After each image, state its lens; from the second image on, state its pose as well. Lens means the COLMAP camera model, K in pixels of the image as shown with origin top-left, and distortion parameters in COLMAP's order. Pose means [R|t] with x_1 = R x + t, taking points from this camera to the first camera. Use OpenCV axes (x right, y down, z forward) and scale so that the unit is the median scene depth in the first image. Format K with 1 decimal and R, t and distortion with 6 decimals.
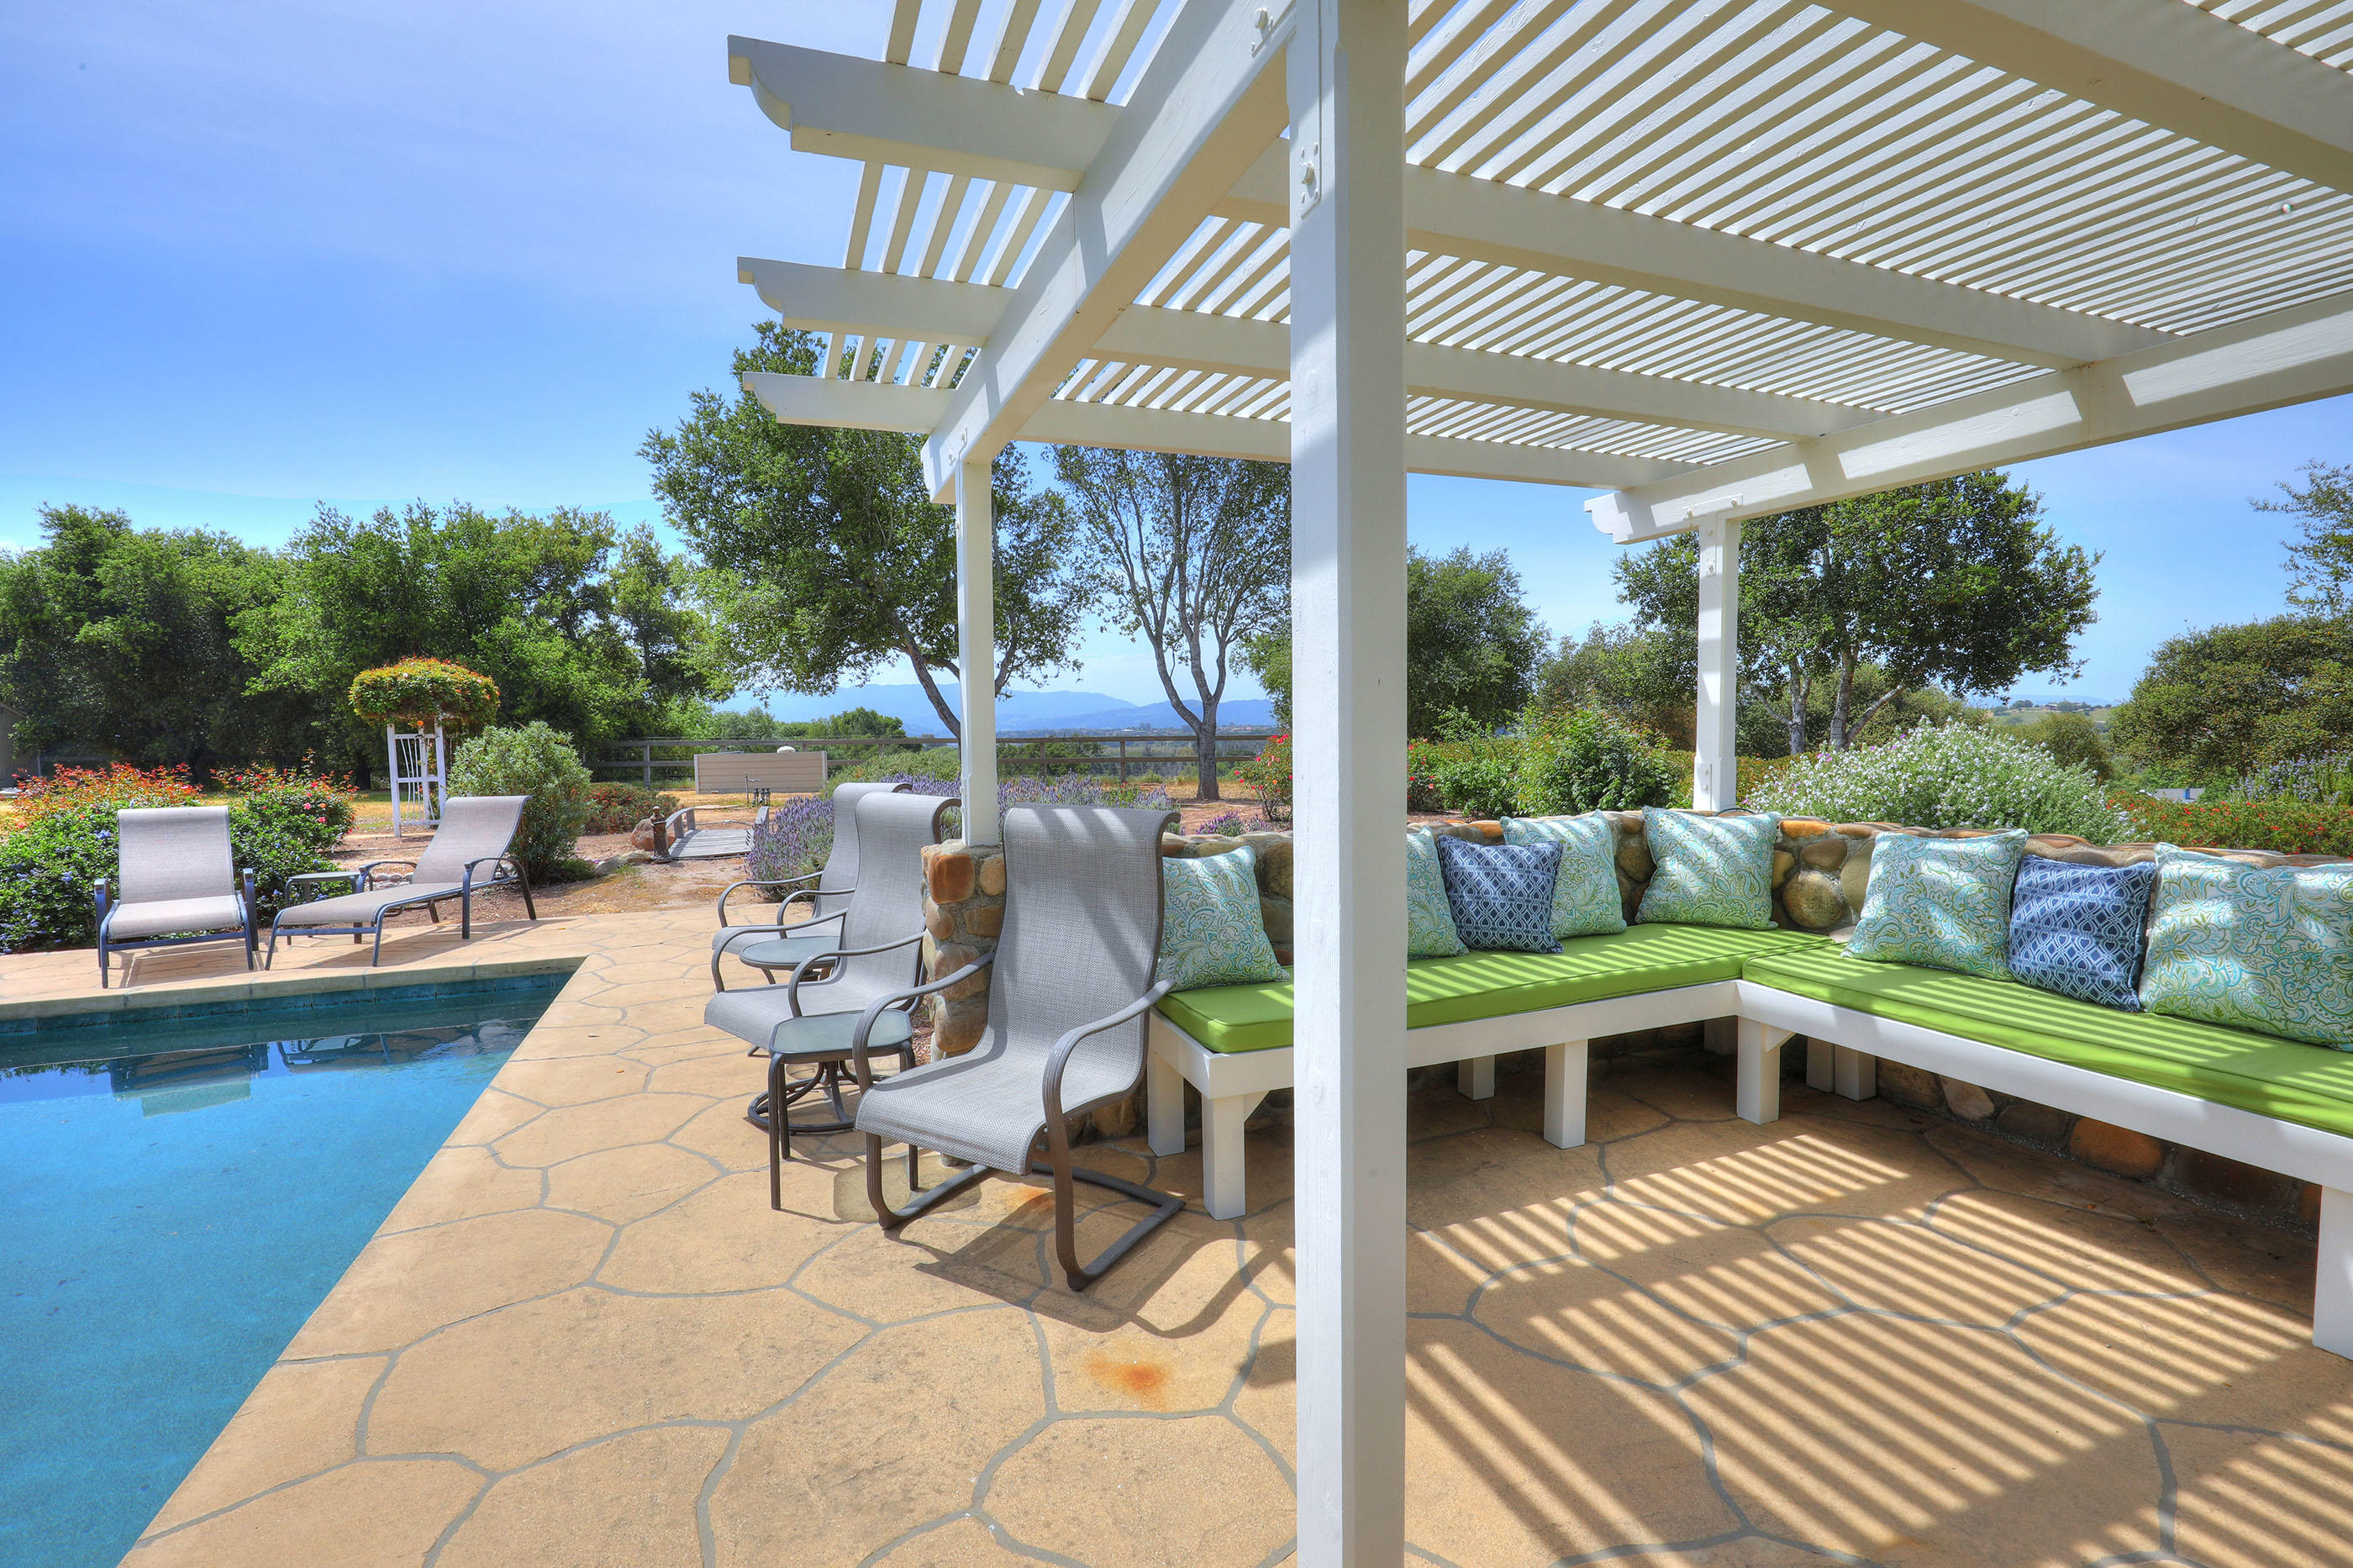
lens RADIAL K [[1085.8, 0, 1200.0], [0, 1085.8, 785.9], [0, 0, 1]] dist [-0.040566, 0.008531]
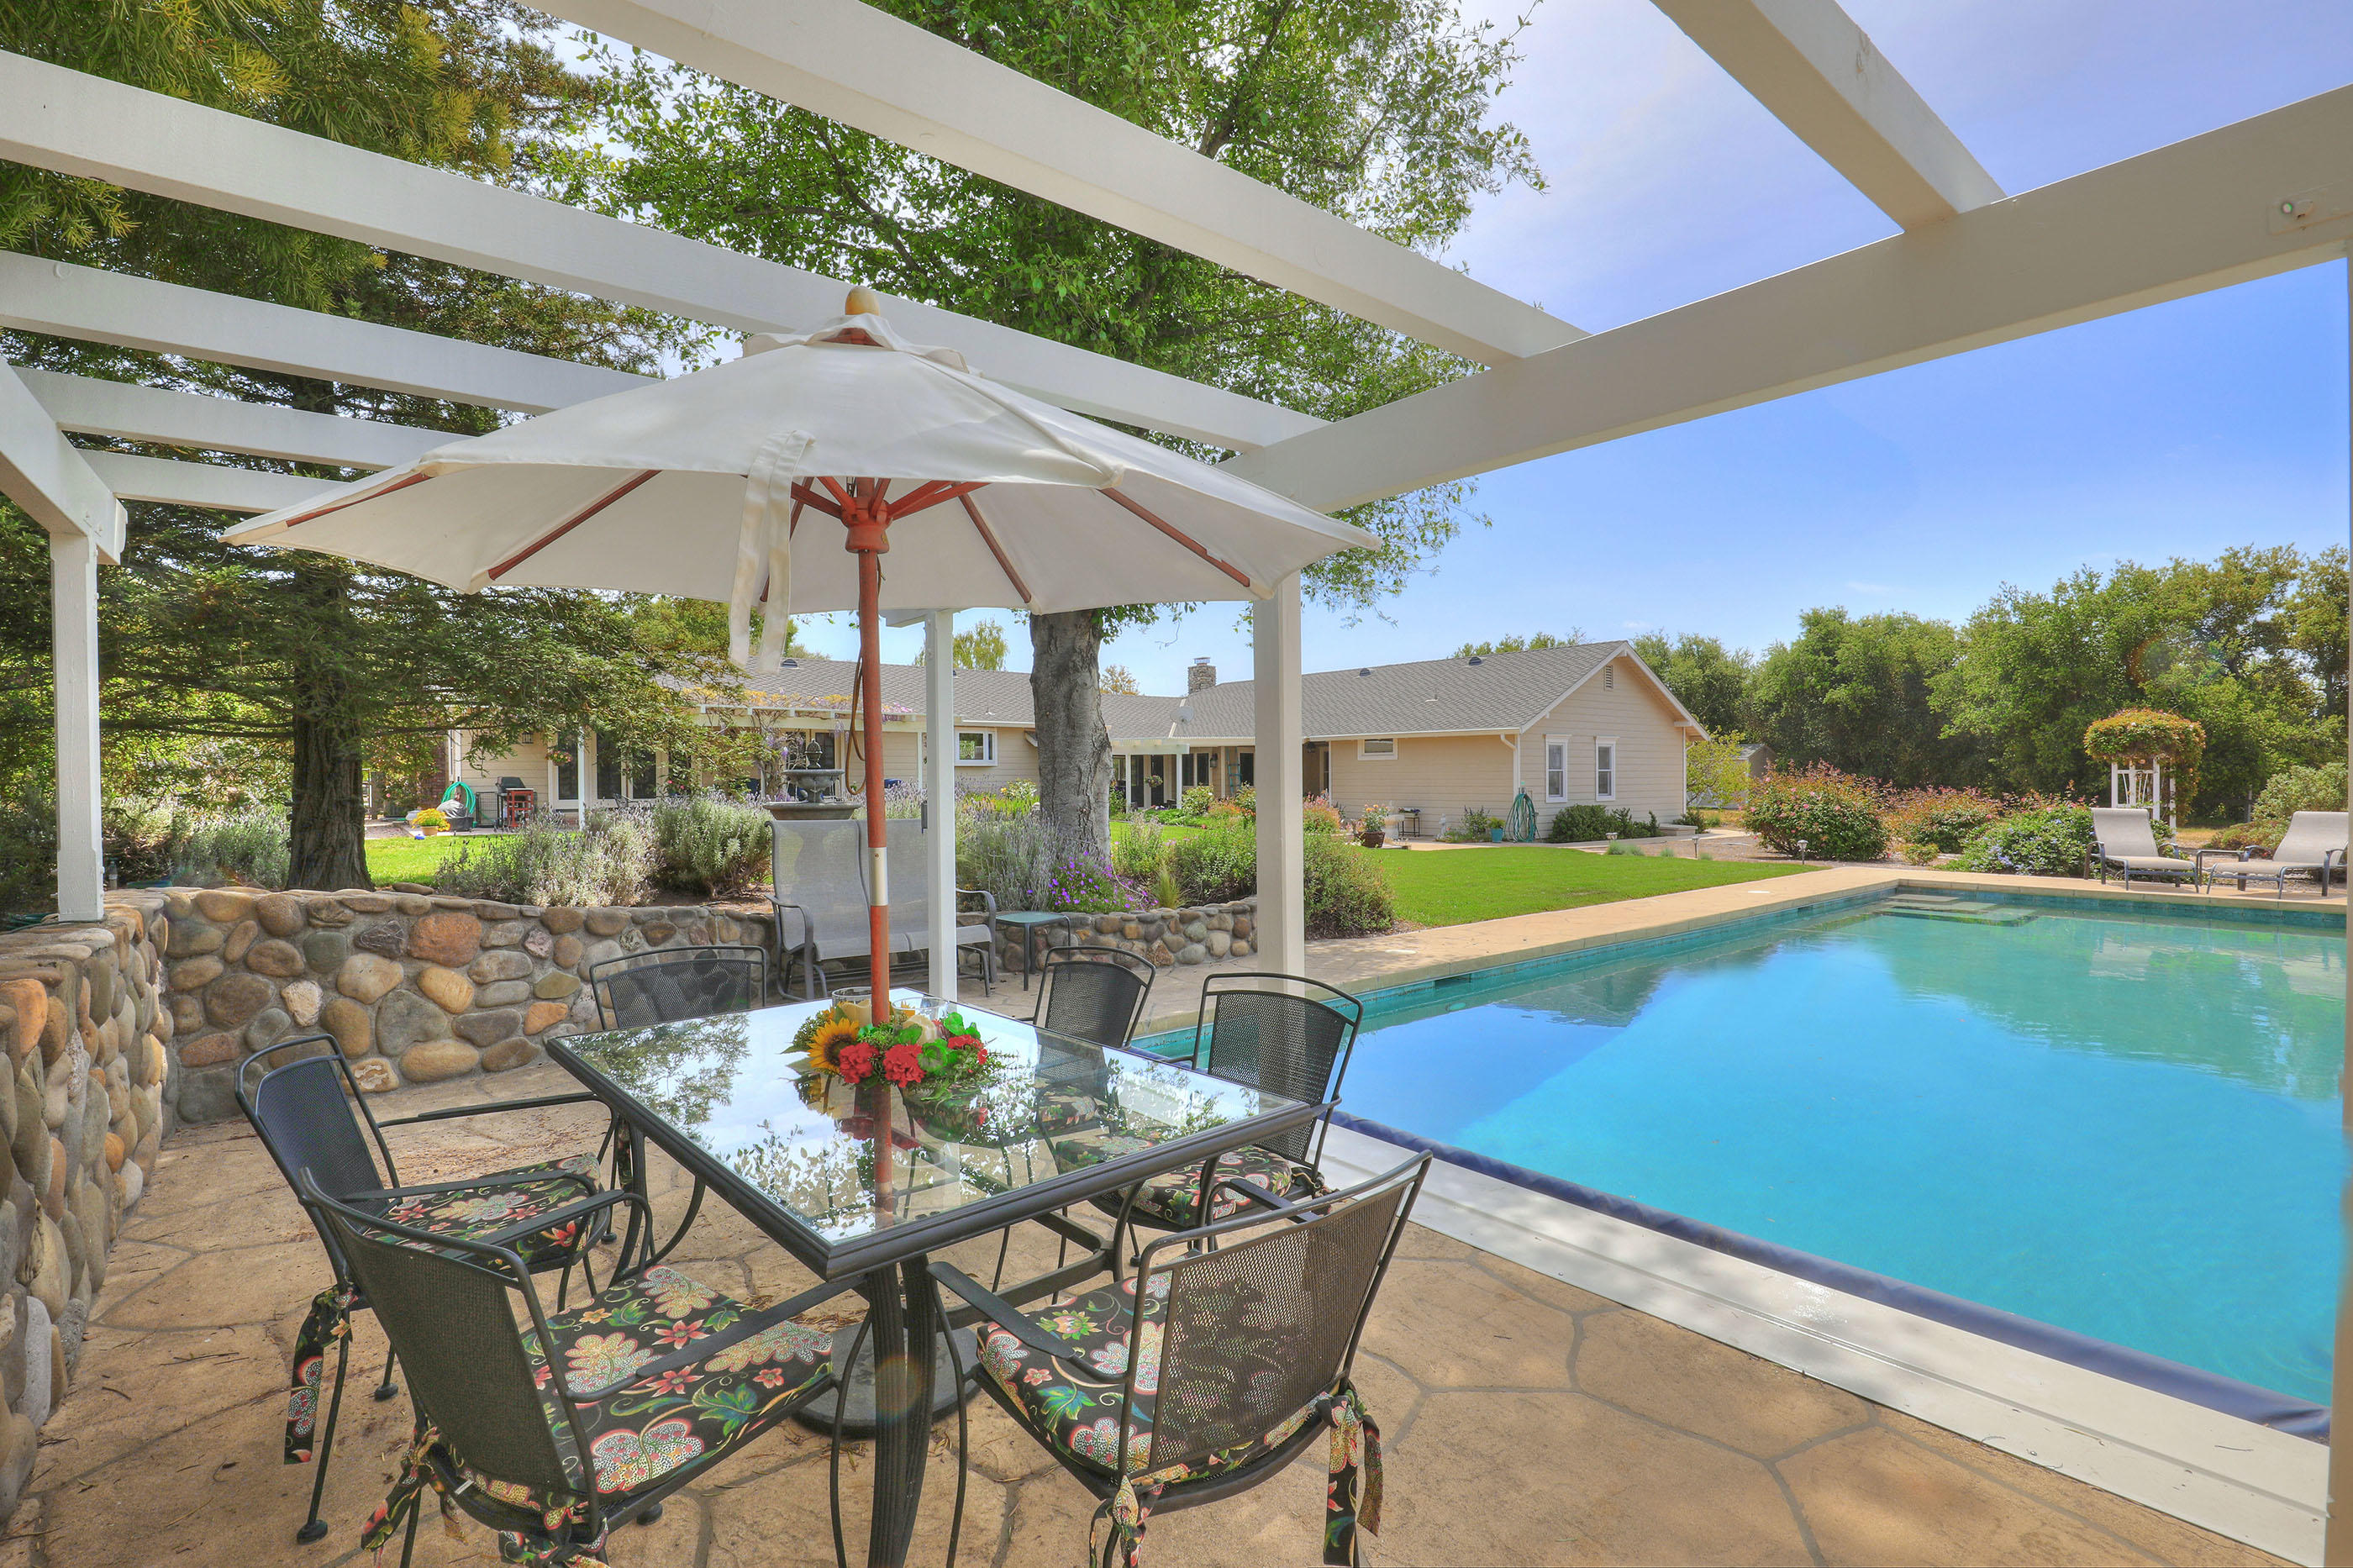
lens RADIAL K [[1085.8, 0, 1157.9], [0, 1085.8, 781.7], [0, 0, 1]] dist [-0.040566, 0.008531]
pose [[0.285971, 0.021574, -0.957995, 0.095076], [-0.057711, 0.998320, 0.005255, 0.018711], [0.956499, 0.053784, 0.286735, -0.343407]]
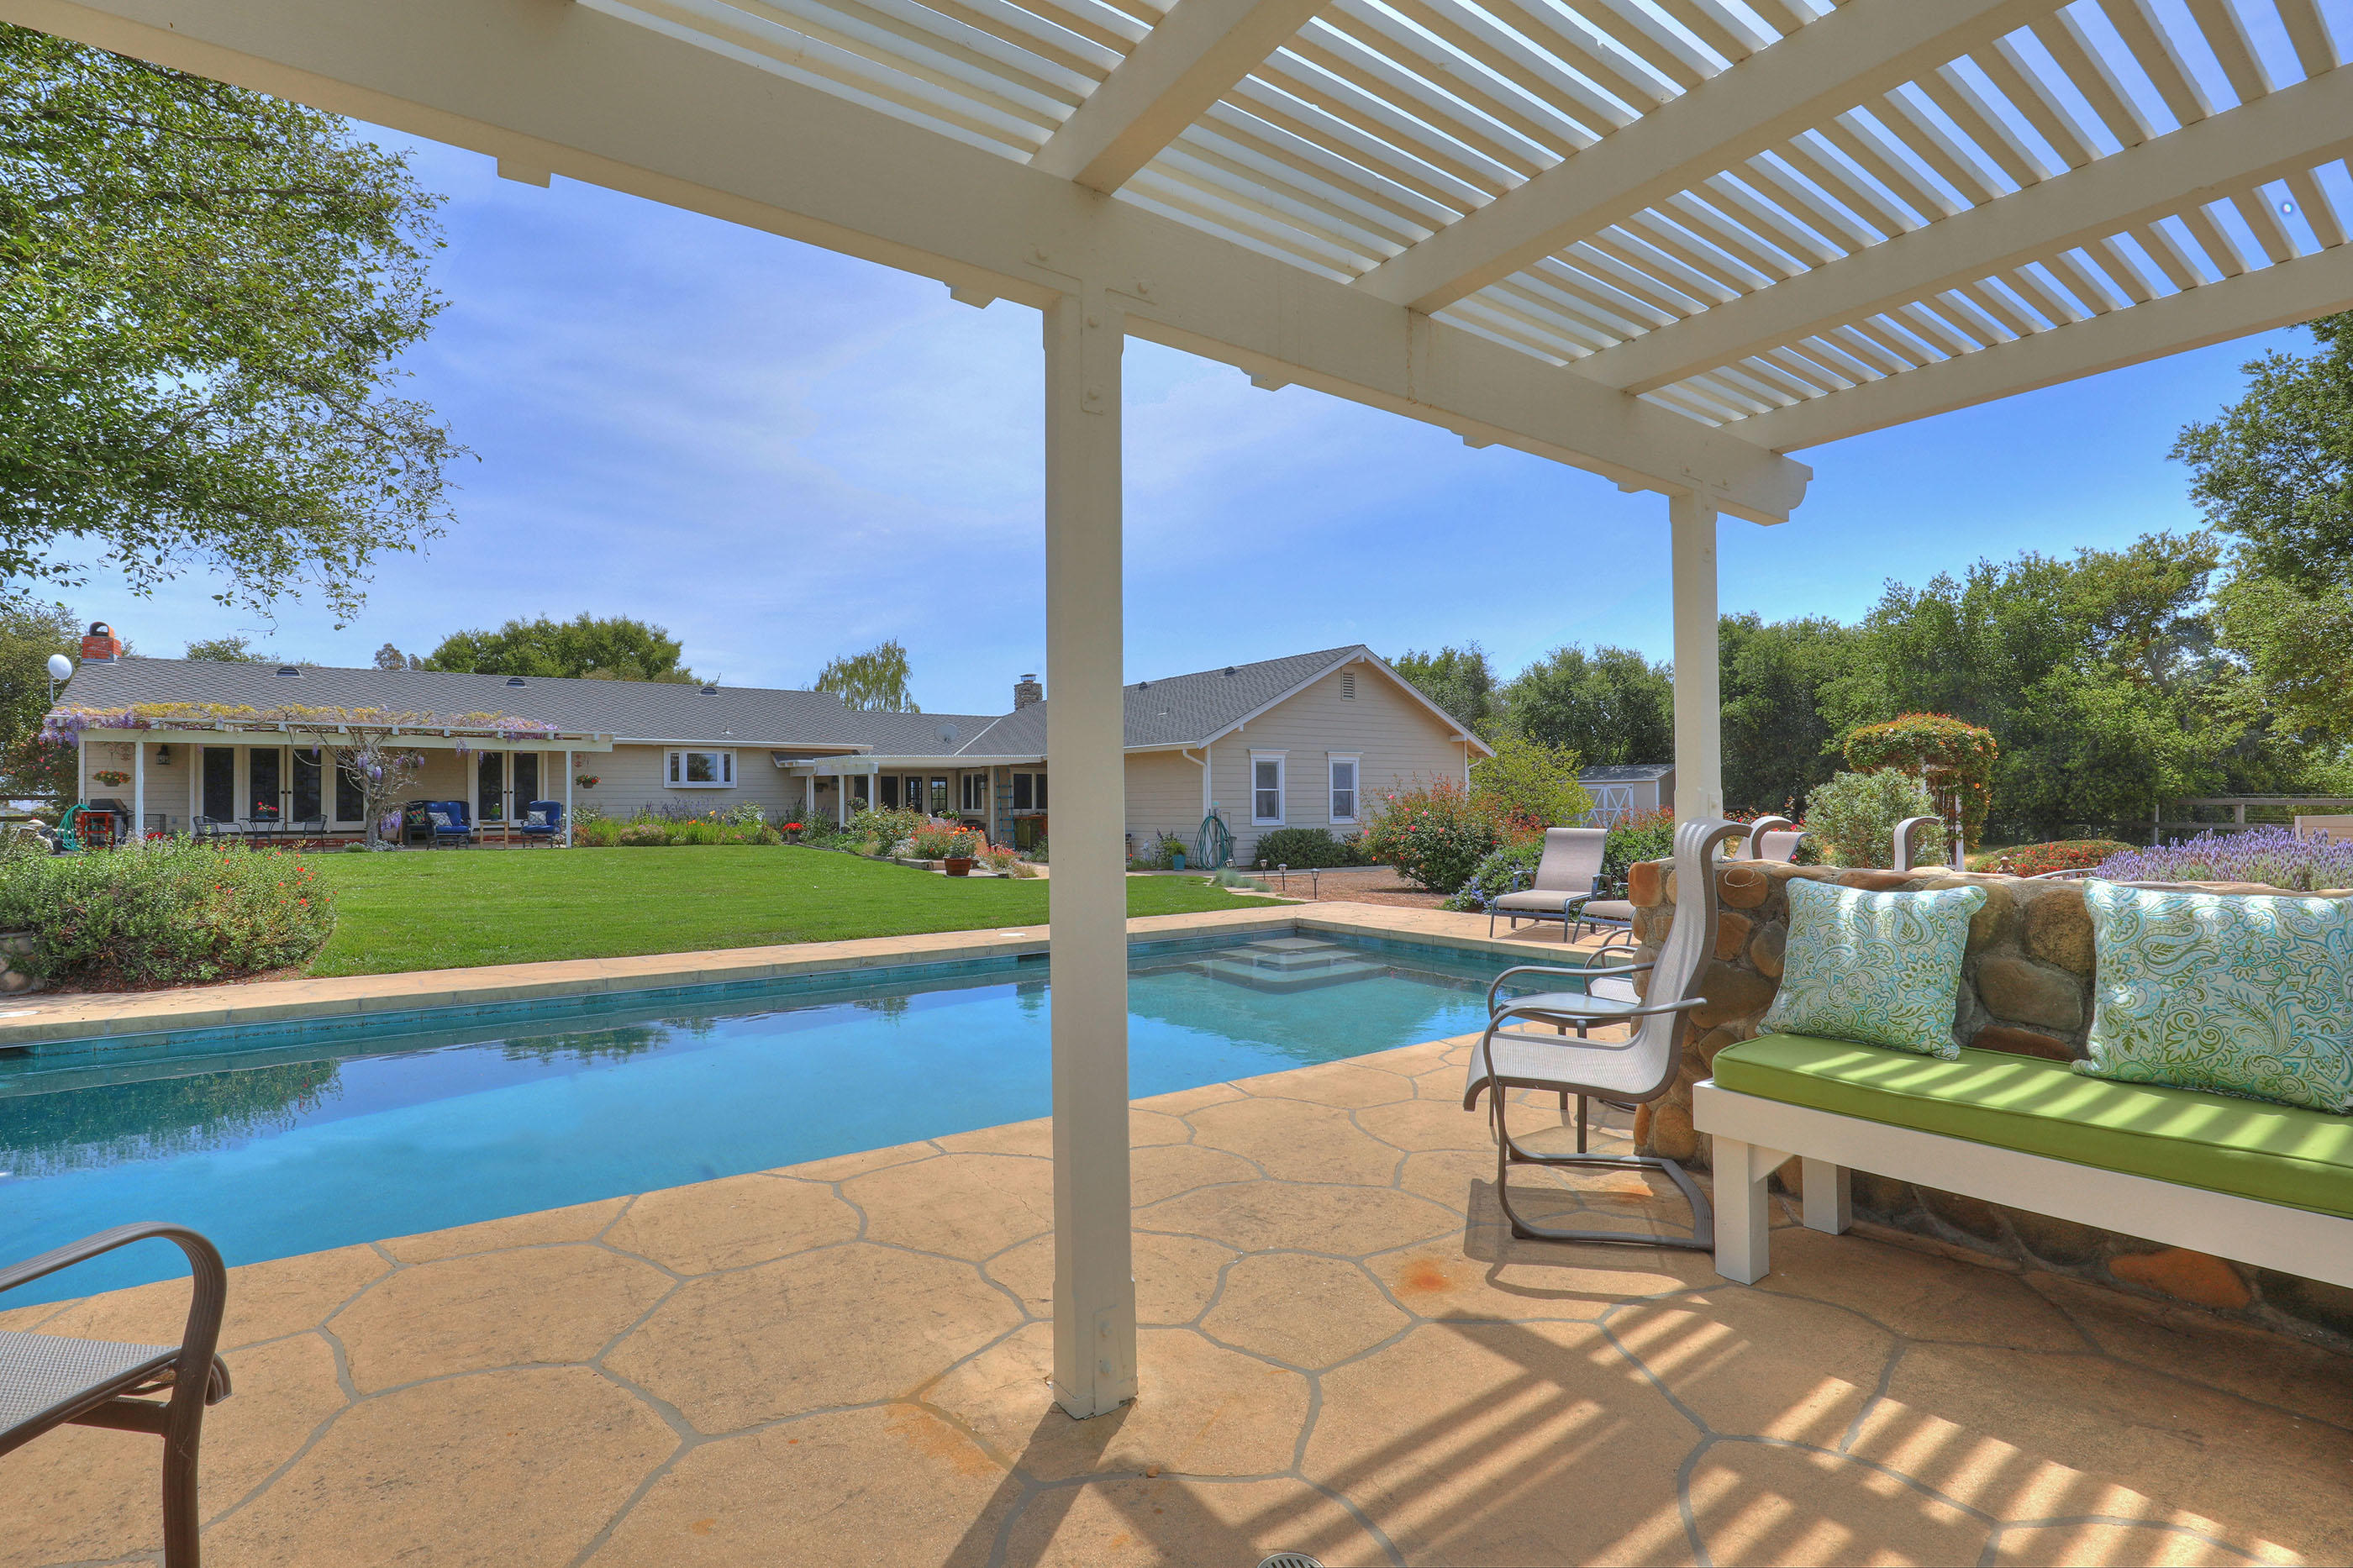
lens RADIAL K [[1085.8, 0, 1178.1], [0, 1085.8, 791.1], [0, 0, 1]] dist [-0.040566, 0.008531]
pose [[0.230490, 0.004835, -0.973063, 0.097737], [-0.054760, 0.998467, -0.008009, 0.003704], [0.971533, 0.055131, 0.230402, 0.041229]]
